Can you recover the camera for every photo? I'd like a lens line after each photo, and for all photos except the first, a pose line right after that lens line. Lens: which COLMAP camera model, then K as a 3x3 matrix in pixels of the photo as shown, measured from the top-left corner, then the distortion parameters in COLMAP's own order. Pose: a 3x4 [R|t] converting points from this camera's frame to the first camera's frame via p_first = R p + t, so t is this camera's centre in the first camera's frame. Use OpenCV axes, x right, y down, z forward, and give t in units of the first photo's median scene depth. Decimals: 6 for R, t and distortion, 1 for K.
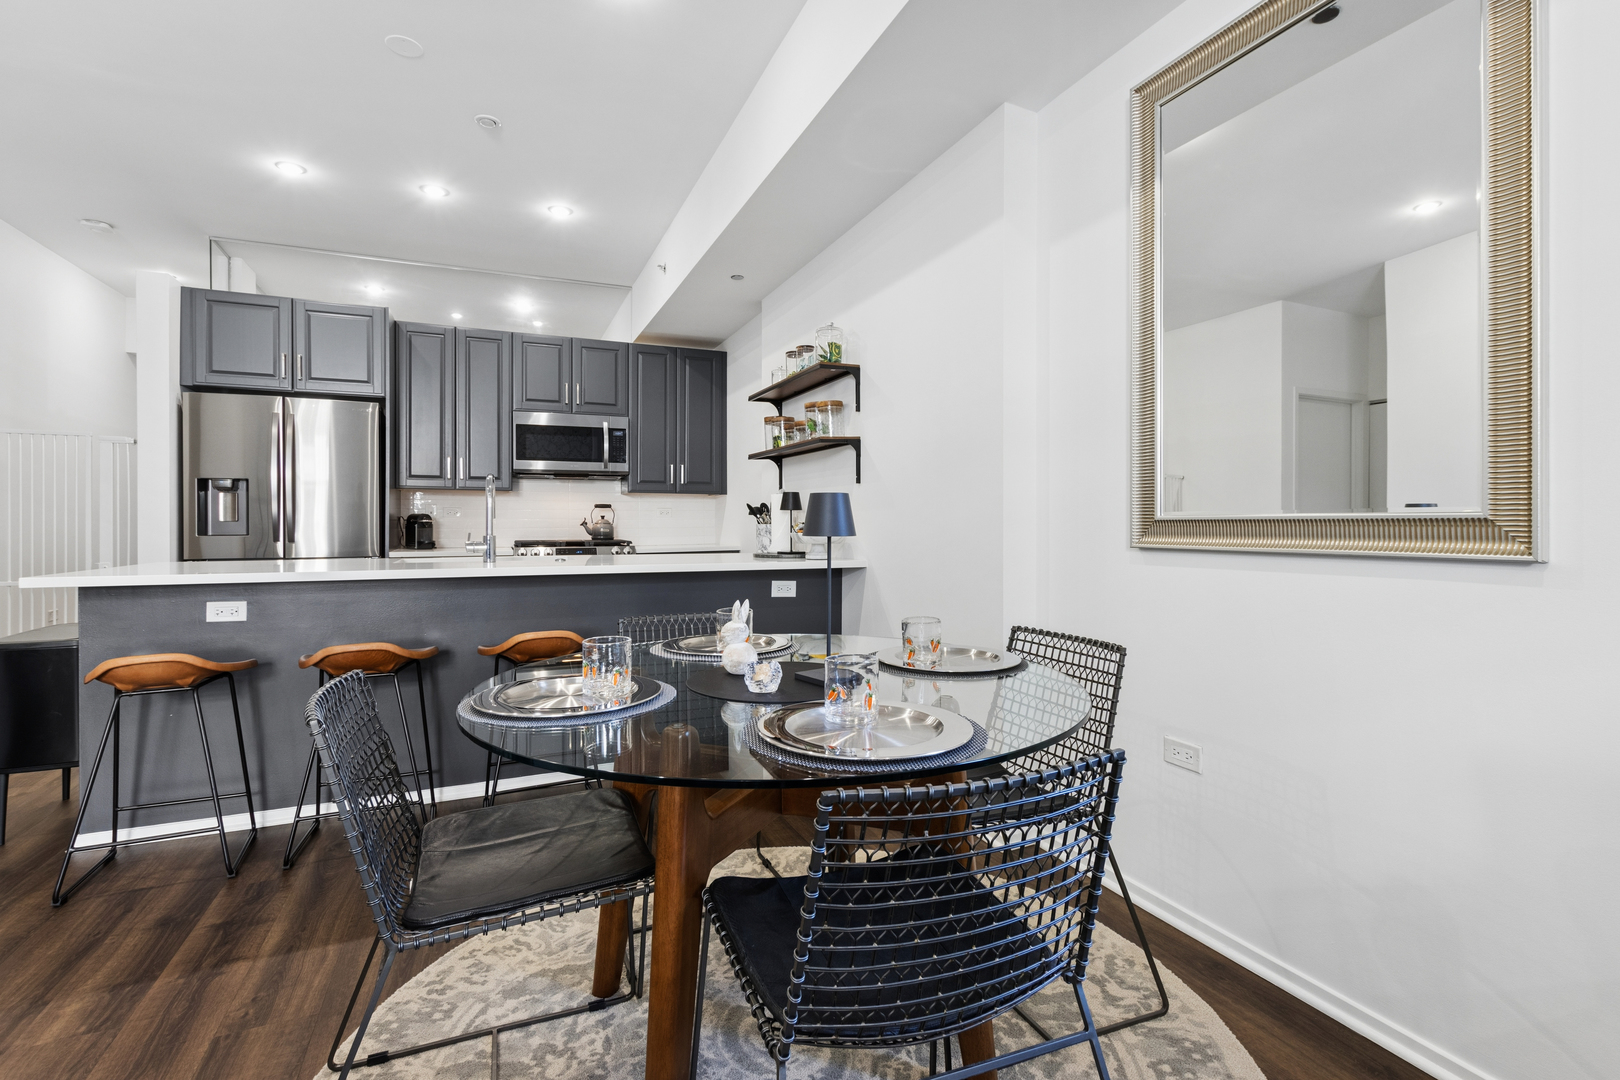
lens RADIAL K [[740.8, 0, 827.6], [0, 740.8, 530.6], [0, 0, 1]] dist [-0.000852, -0.002128]
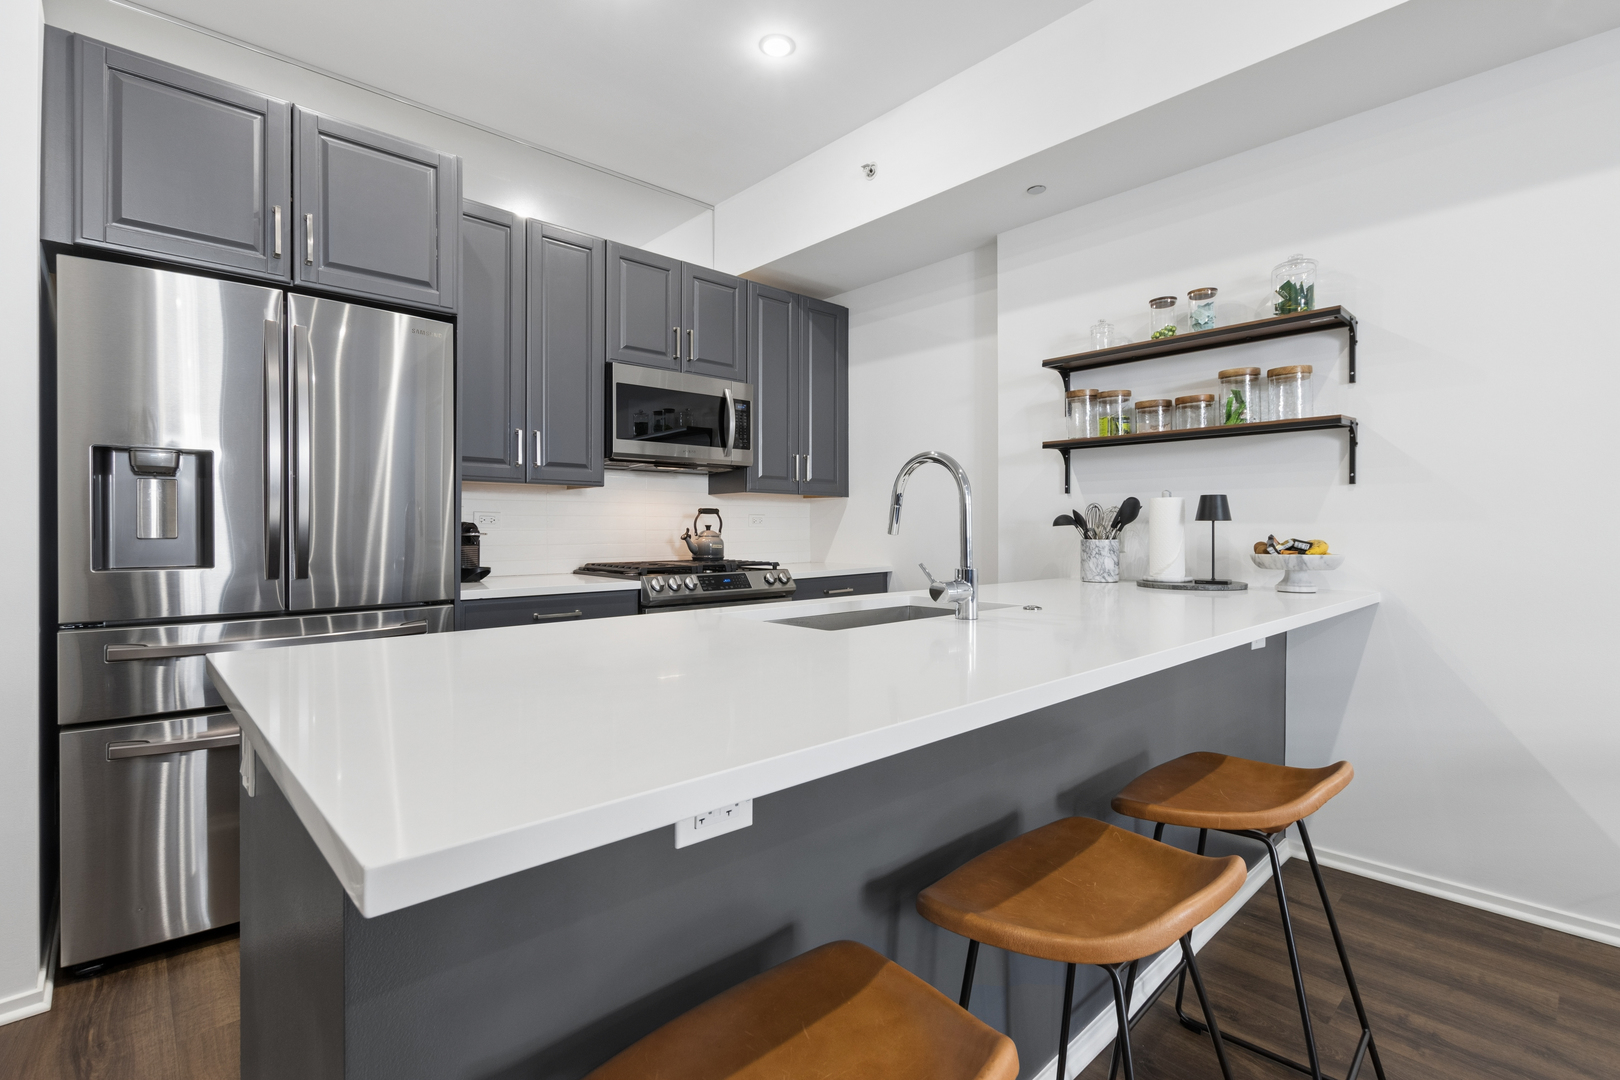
lens RADIAL K [[740.8, 0, 811.5], [0, 740.8, 525.1], [0, 0, 1]] dist [-0.000852, -0.002128]
pose [[0.943574, 0.001195, 0.331160, -0.553693], [0.003832, 0.999887, -0.014528, -0.012815], [-0.331140, 0.014977, 0.943463, 0.401704]]
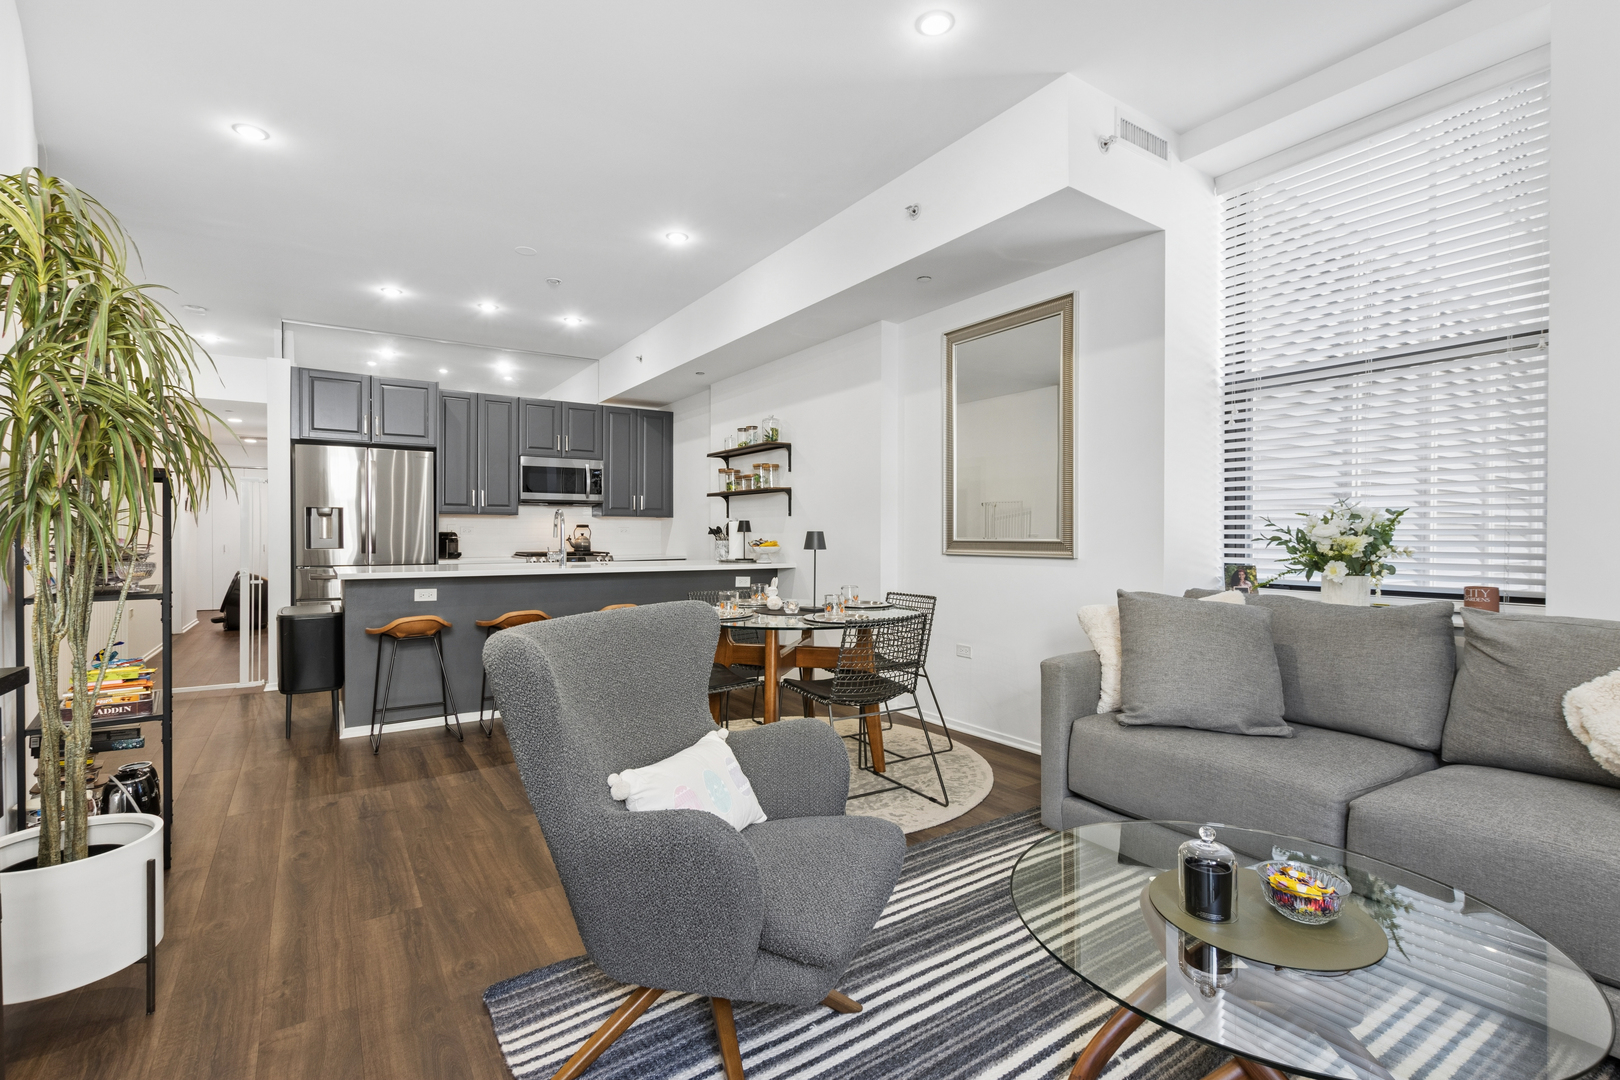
lens RADIAL K [[740.8, 0, 817.9], [0, 740.8, 541.9], [0, 0, 1]] dist [-0.000852, -0.002128]
pose [[0.984214, 0.000536, 0.176980, -0.151366], [-0.000585, 1.000000, 0.000224, -0.006670], [-0.176980, -0.000324, 0.984214, -0.494856]]
